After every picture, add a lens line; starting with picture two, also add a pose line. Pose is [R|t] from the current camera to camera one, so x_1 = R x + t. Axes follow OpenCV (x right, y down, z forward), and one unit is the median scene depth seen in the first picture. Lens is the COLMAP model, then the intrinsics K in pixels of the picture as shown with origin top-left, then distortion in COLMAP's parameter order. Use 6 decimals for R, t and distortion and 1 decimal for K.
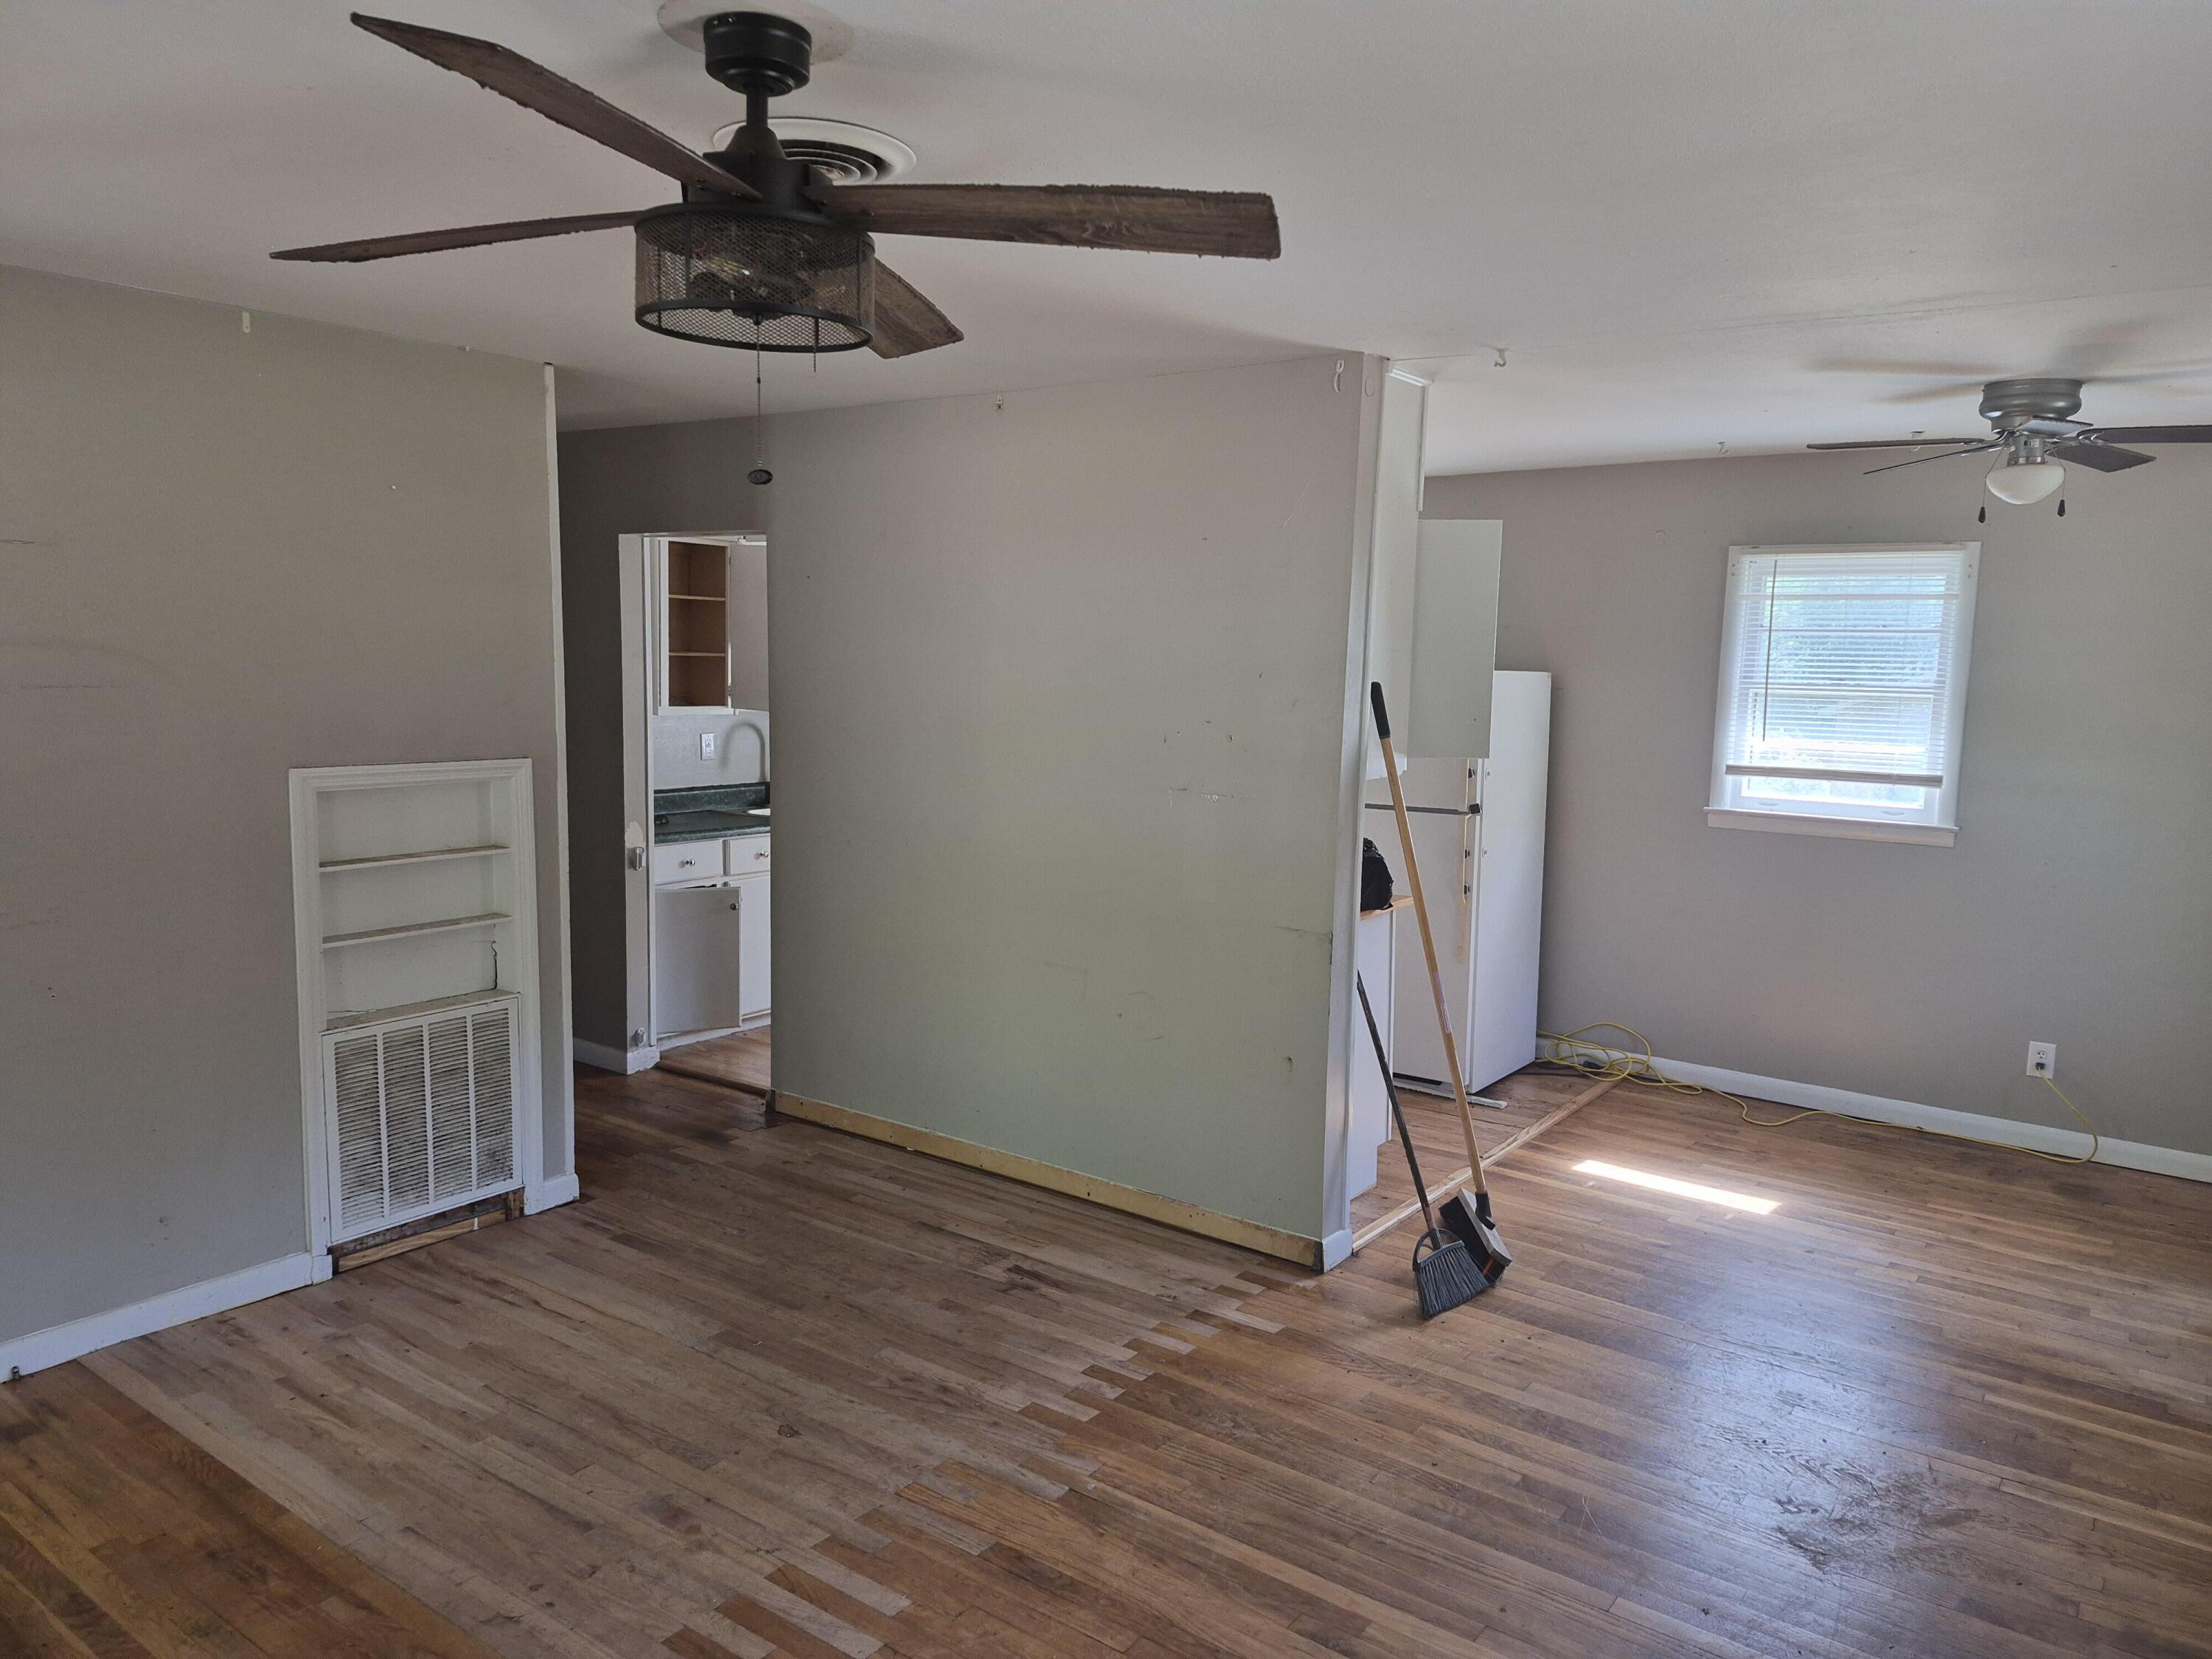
lens RADIAL K [[1532.4, 0, 1098.0], [0, 1532.4, 832.6], [0, 0, 1]] dist [-0.000888, -0.008775]
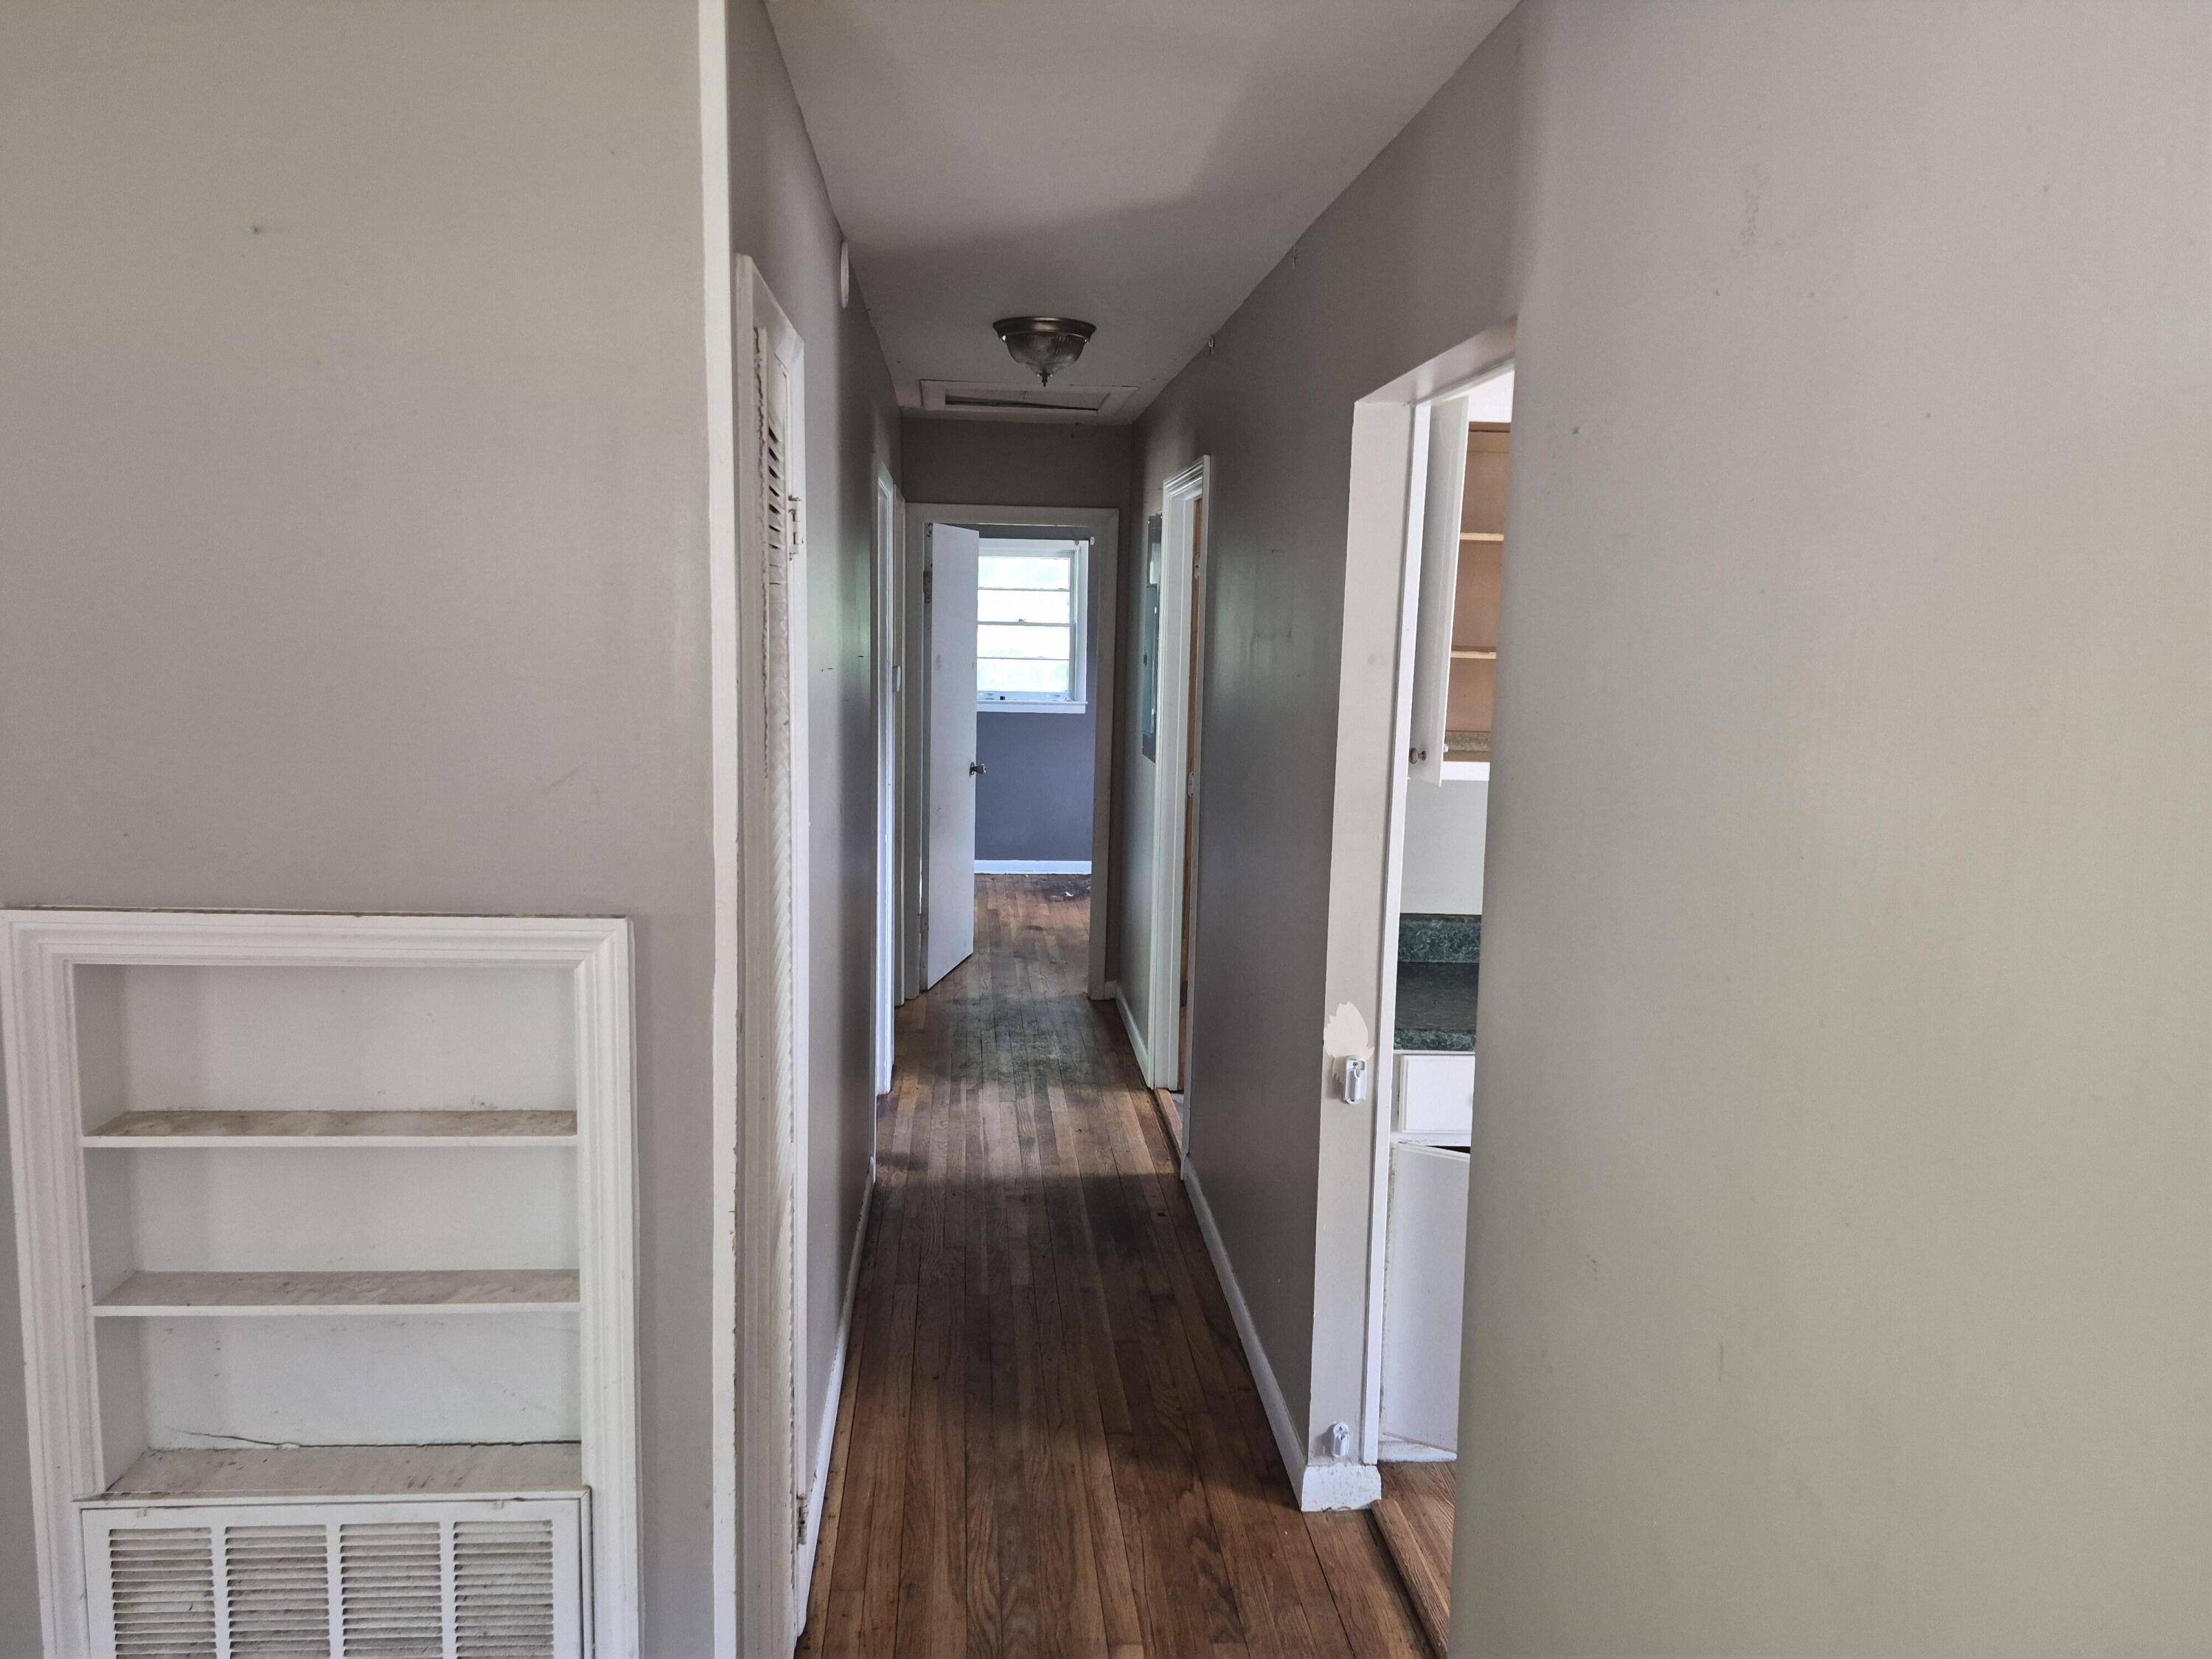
lens RADIAL K [[1532.4, 0, 1096.8], [0, 1532.4, 805.6], [0, 0, 1]] dist [-0.000888, -0.008775]
pose [[0.649501, 0.088986, -0.755136, -0.001064], [-0.095501, 0.994811, 0.035088, -0.102711], [0.754339, 0.049326, 0.654629, 0.835532]]
